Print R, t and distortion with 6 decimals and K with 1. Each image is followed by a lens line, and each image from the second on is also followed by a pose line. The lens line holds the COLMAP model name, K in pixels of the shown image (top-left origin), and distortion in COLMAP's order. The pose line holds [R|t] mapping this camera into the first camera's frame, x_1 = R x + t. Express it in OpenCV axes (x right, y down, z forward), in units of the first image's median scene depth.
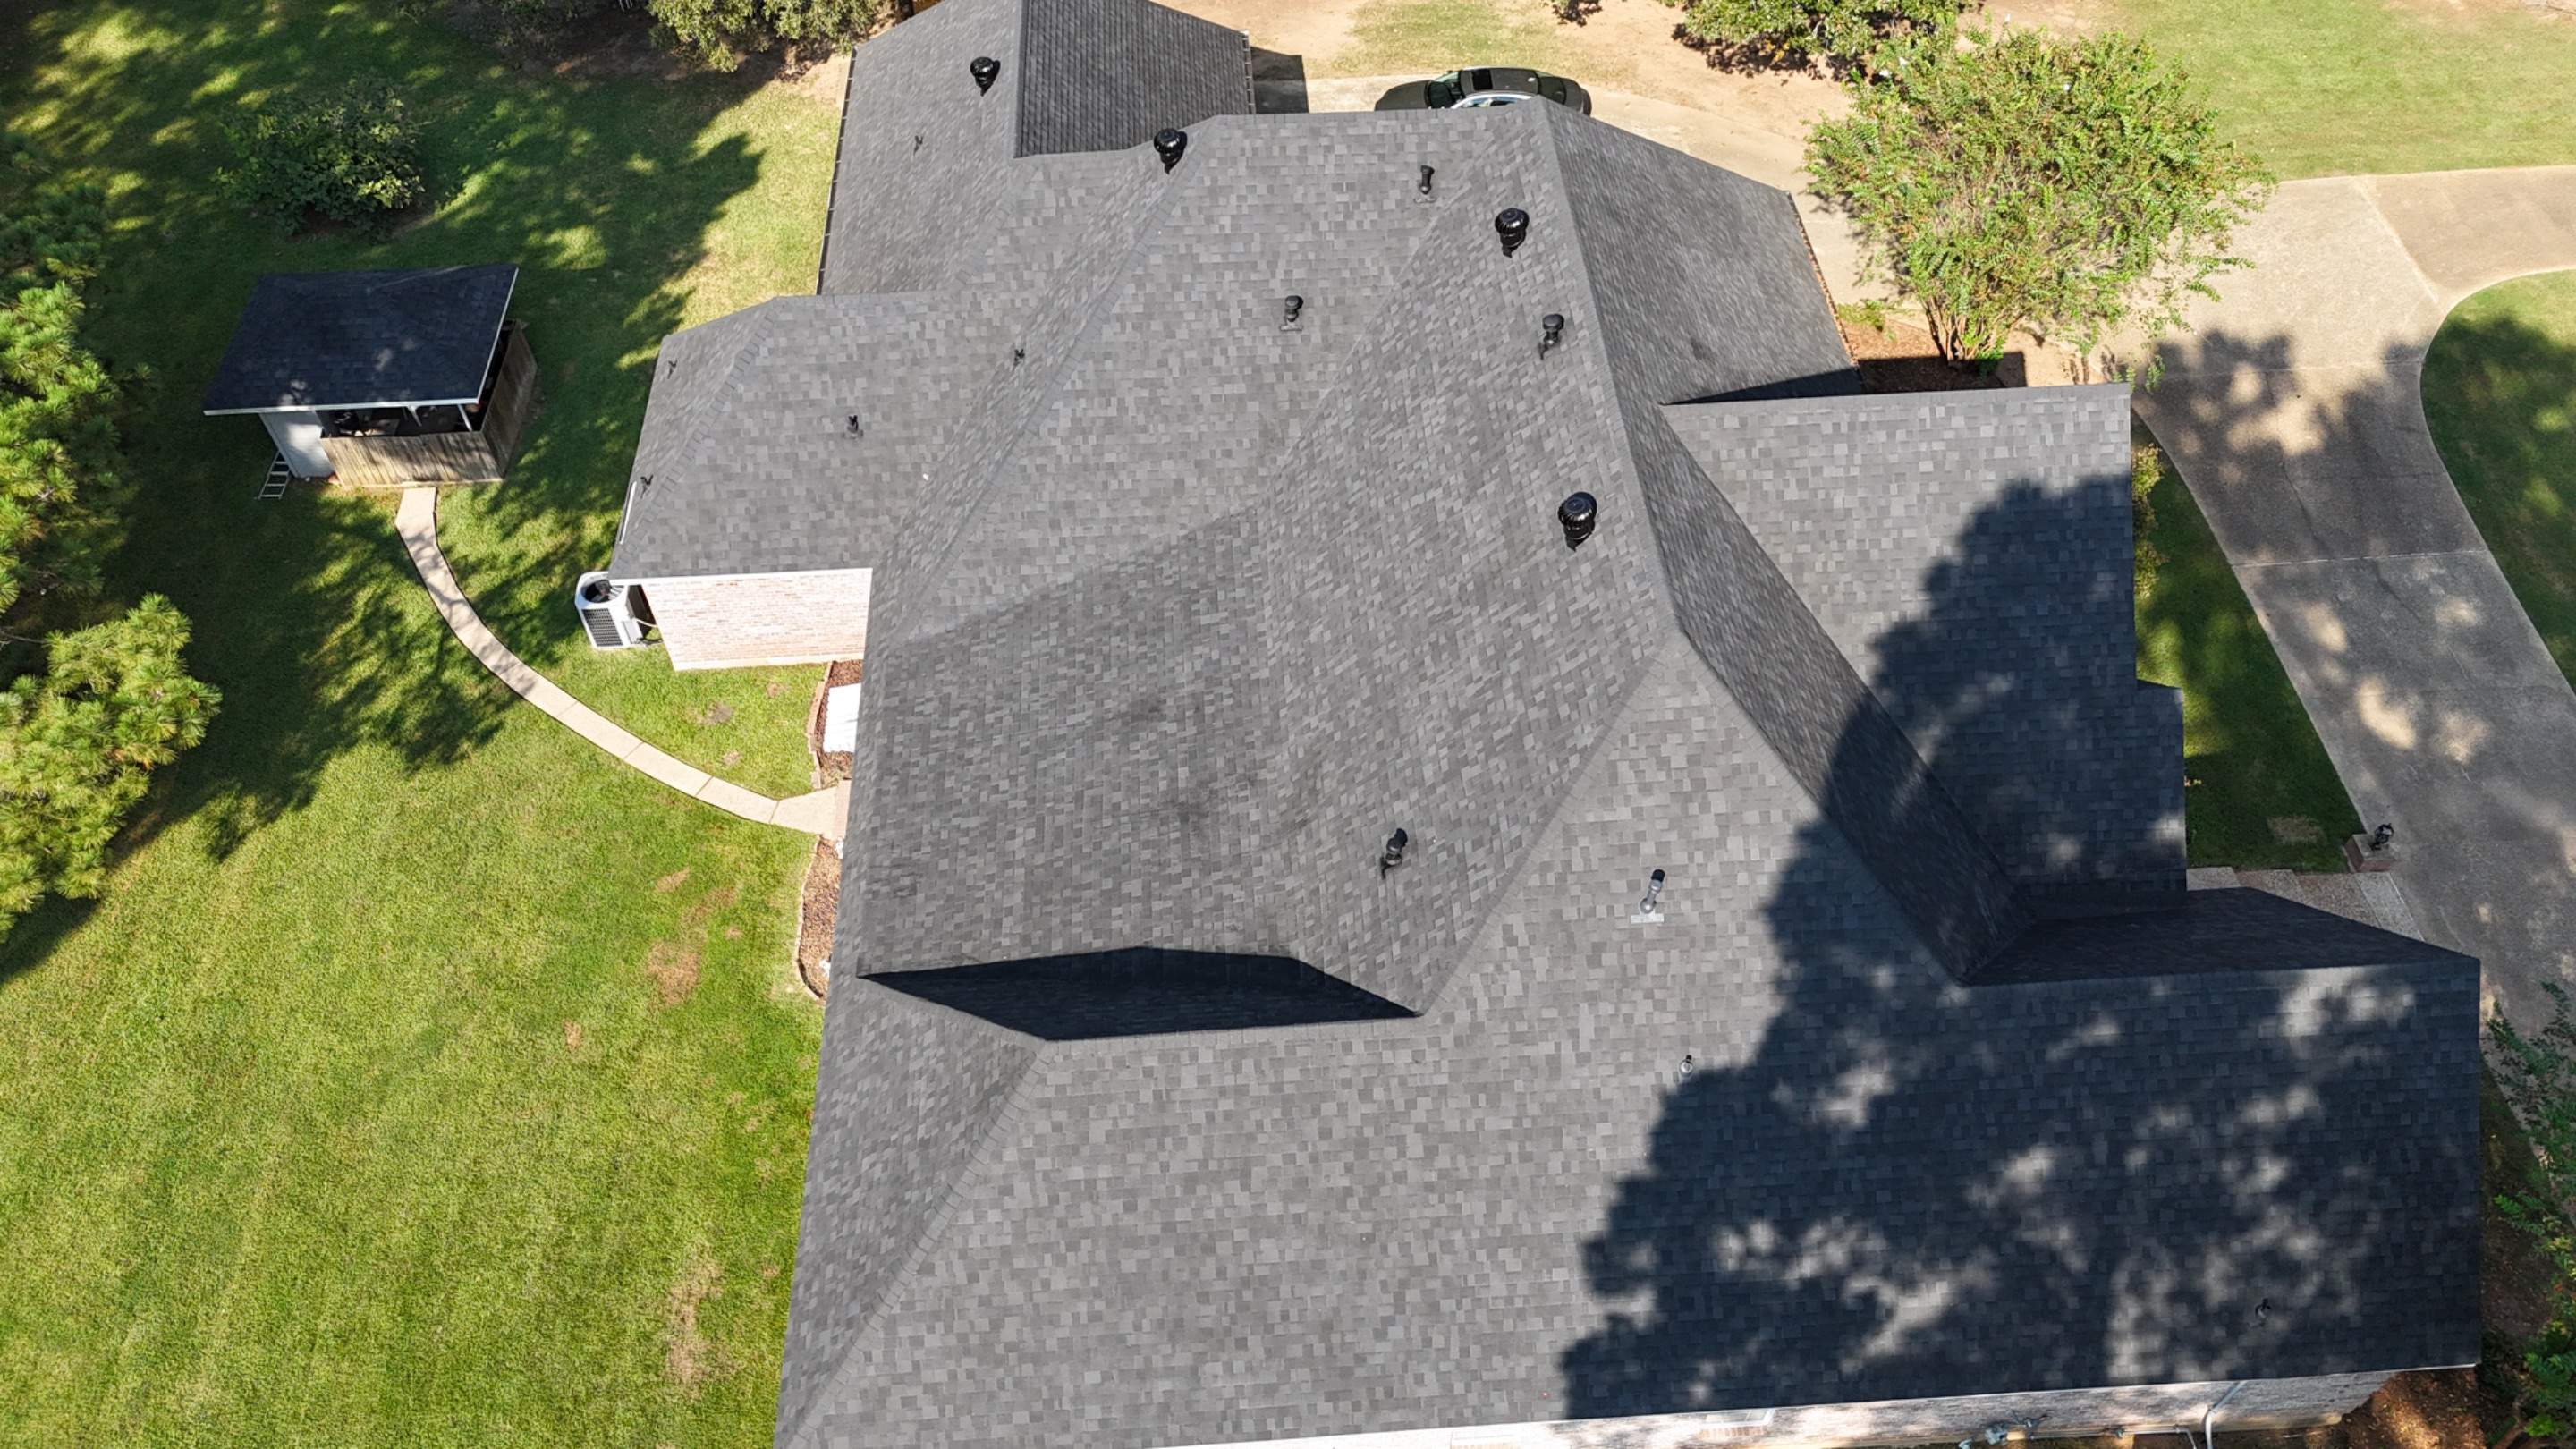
lens RADIAL K [[1880.1, 0, 1295.6], [0, 1880.1, 726.4], [0, 0, 1]] dist [0.135537, -0.195383]
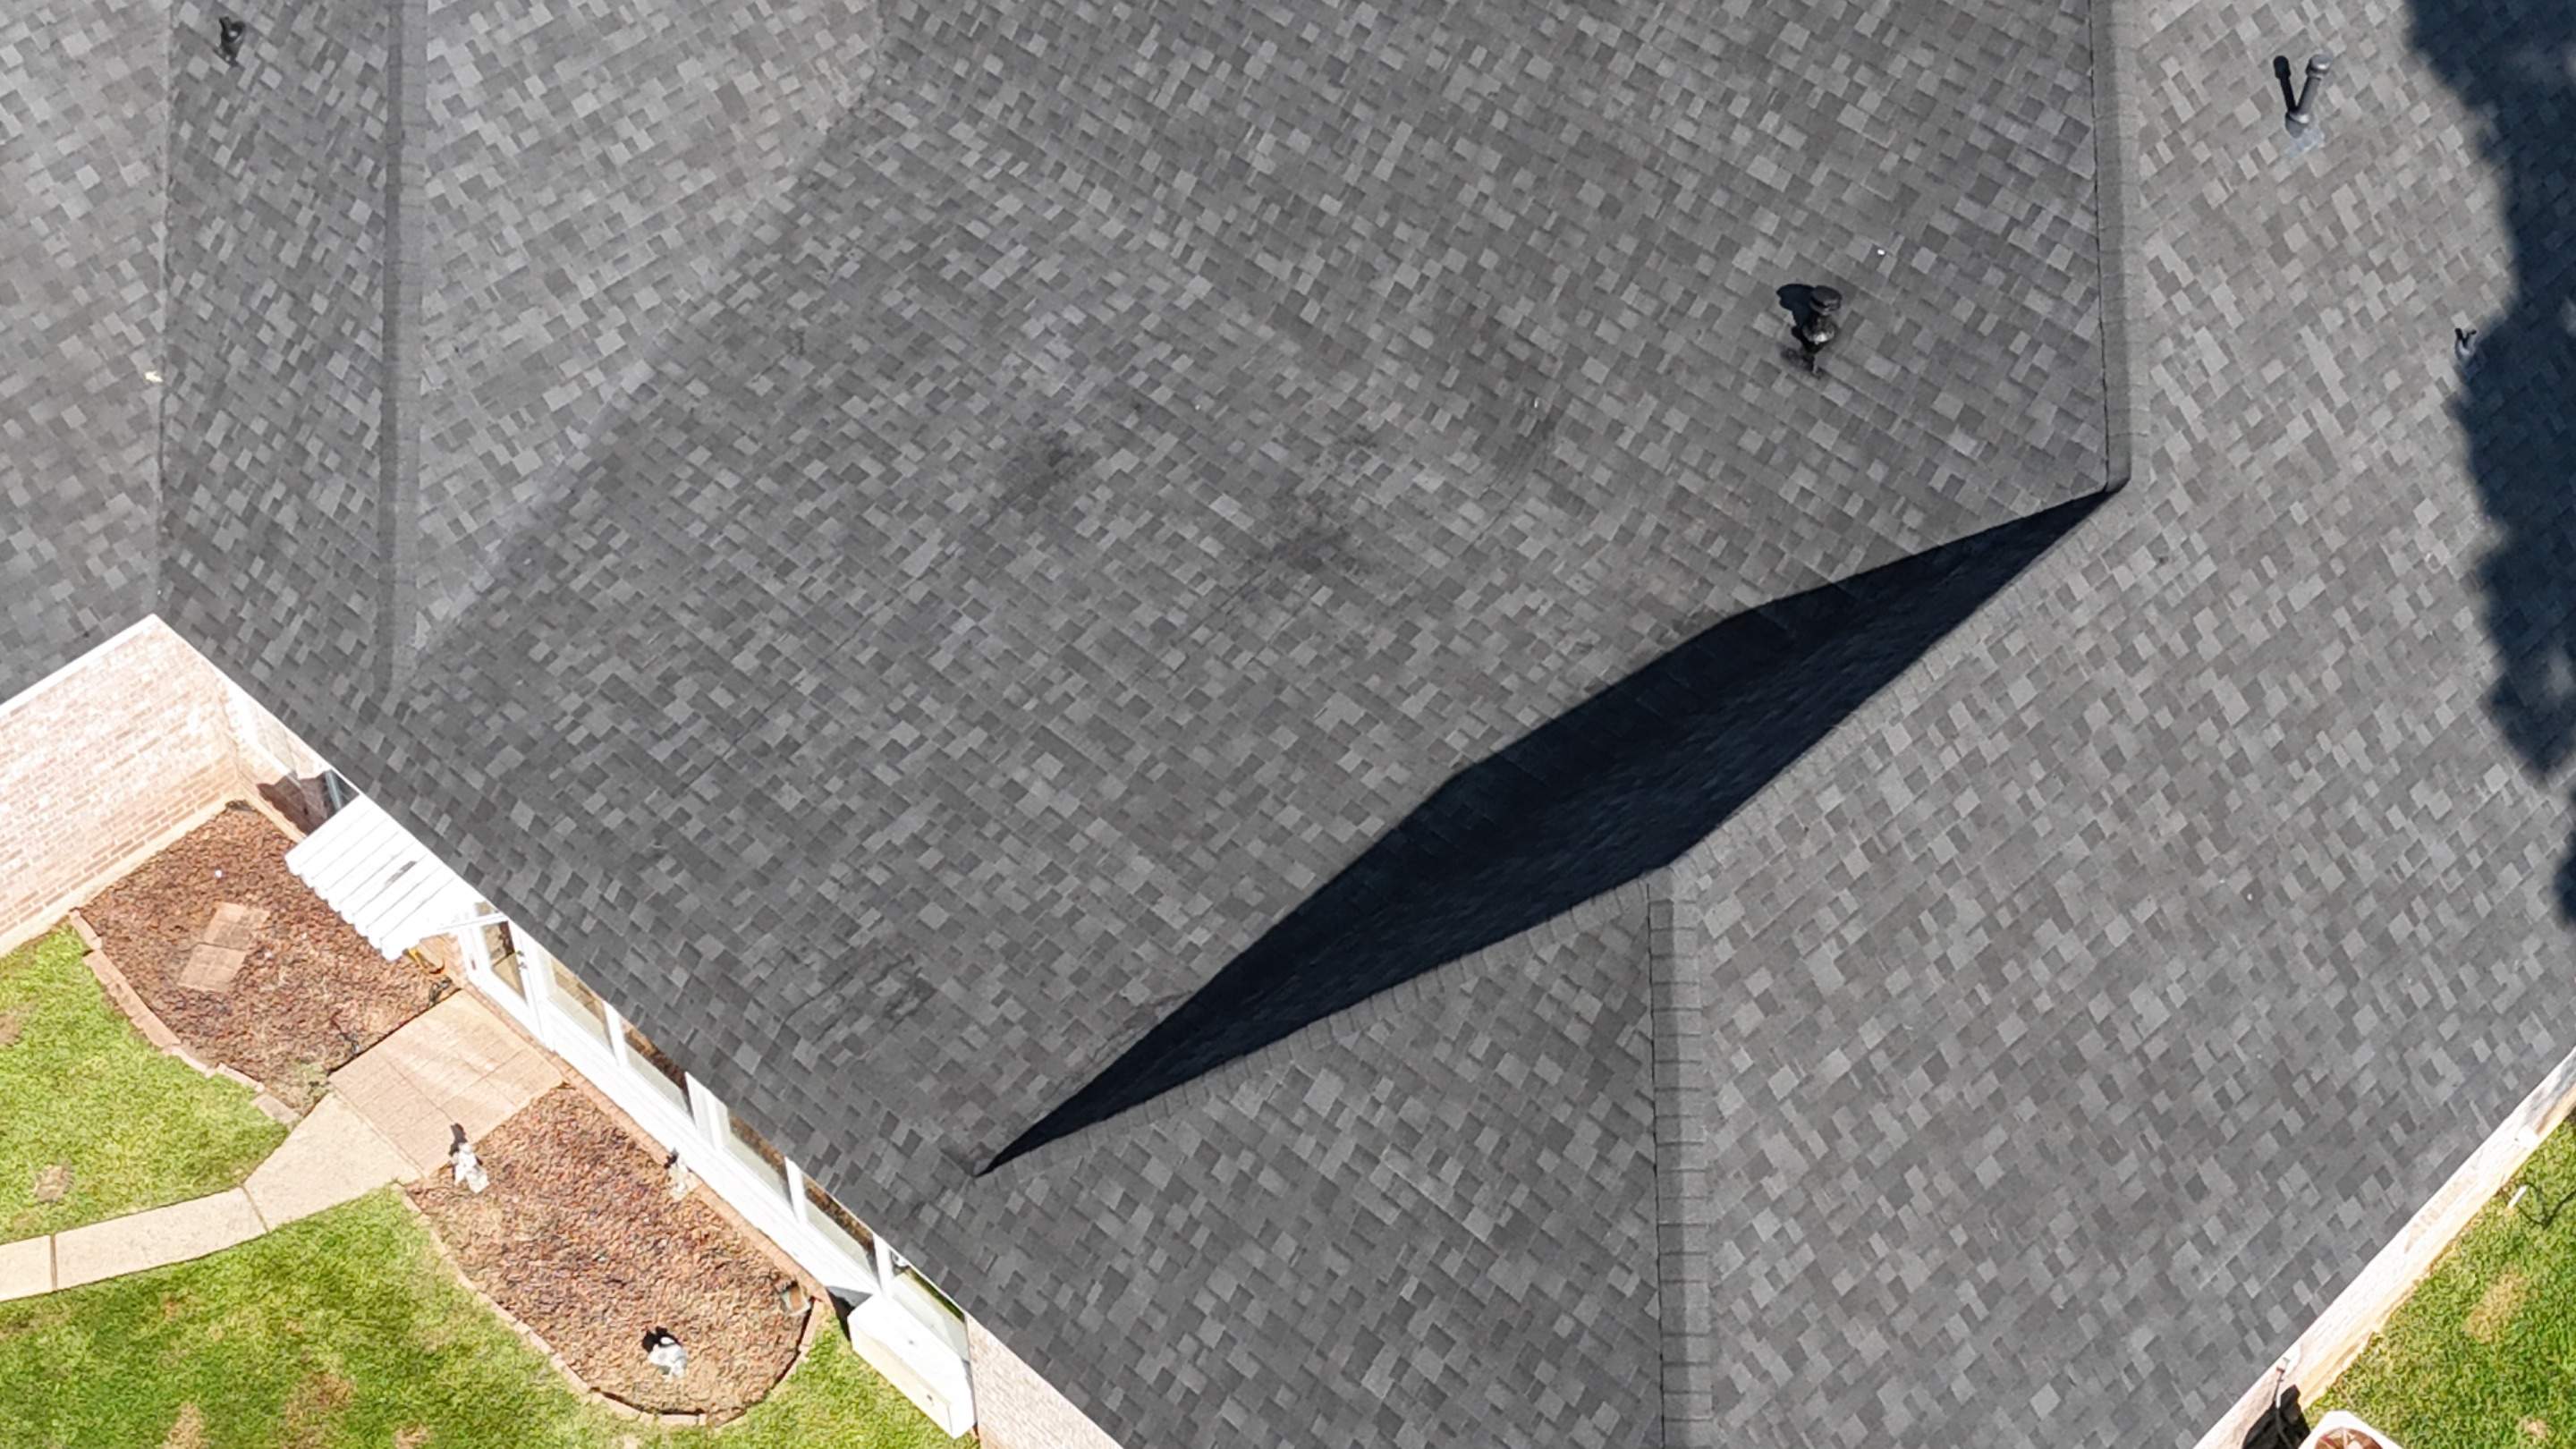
lens RADIAL K [[3778.4, 0, 1298.9], [0, 3778.4, 715.6], [0, 0, 1]] dist [0.216593, -0.740289]
pose [[0.744986, -0.486904, 0.455982, -0.517279], [0.513399, 0.854943, 0.074125, 0.007962], [-0.425931, 0.178879, 0.886897, 0.126386]]
